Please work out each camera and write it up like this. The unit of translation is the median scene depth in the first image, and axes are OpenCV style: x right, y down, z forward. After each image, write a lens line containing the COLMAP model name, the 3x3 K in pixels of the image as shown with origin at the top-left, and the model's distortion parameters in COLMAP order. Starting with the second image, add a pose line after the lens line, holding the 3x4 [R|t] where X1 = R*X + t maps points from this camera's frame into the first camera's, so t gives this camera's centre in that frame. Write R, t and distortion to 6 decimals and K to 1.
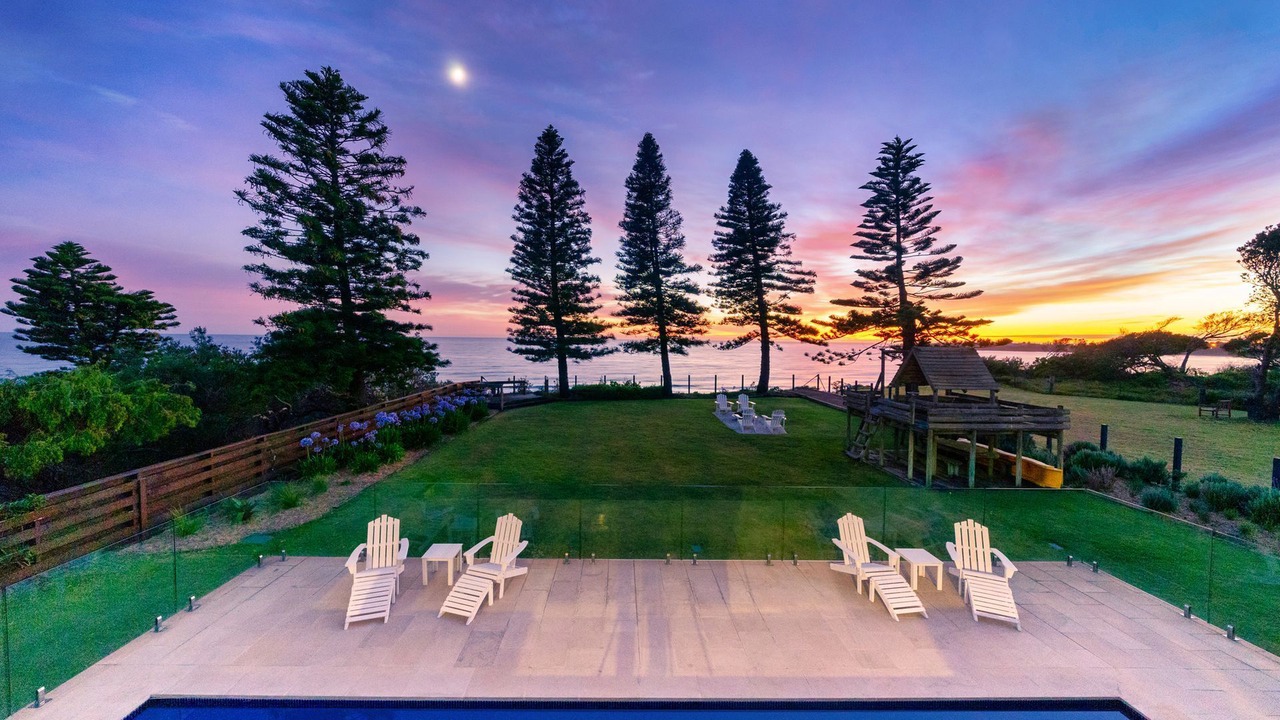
lens RADIAL K [[453.4, 0, 613.7], [0, 453.4, 365.9], [0, 0, 1]] dist [-0.002766, -0.000254]
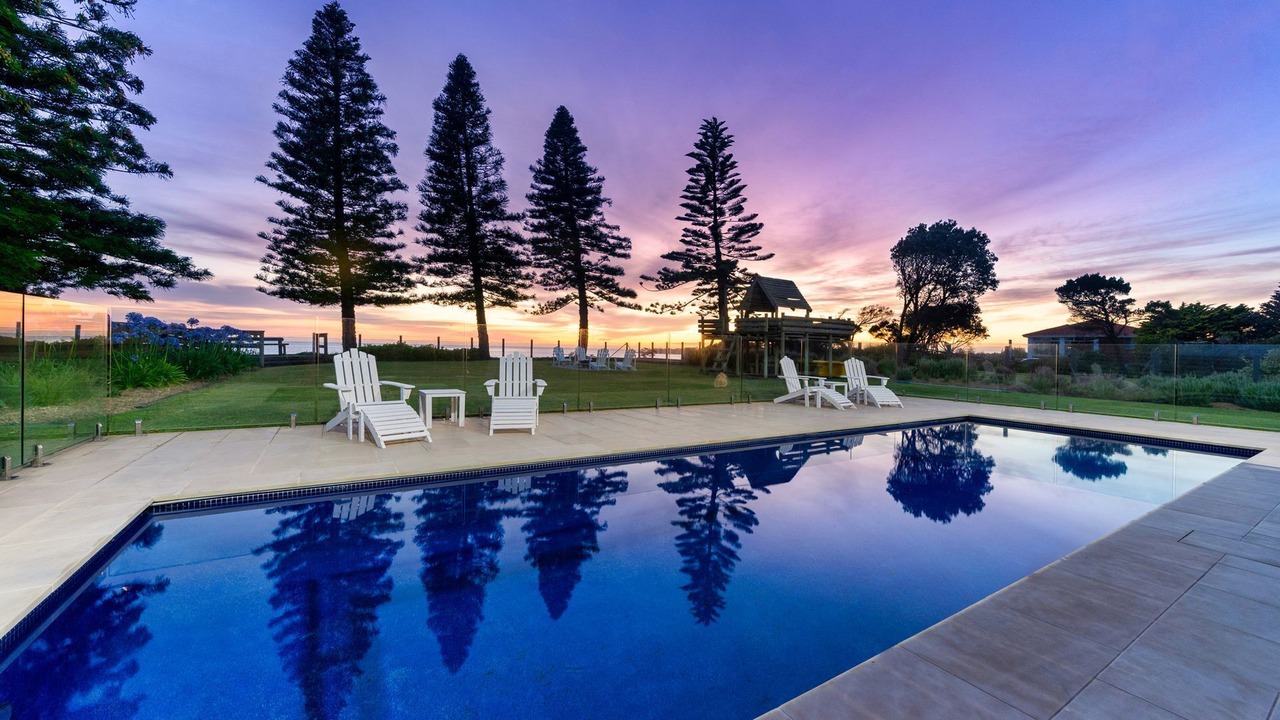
lens RADIAL K [[504.8, 0, 645.3], [0, 504.8, 355.7], [0, 0, 1]] dist [-0.000739, -0.000152]
pose [[0.848257, 0.008003, 0.529525, -0.137750], [0.007258, 0.999616, -0.026734, 0.093206], [-0.529536, 0.026521, 0.847873, 0.010765]]
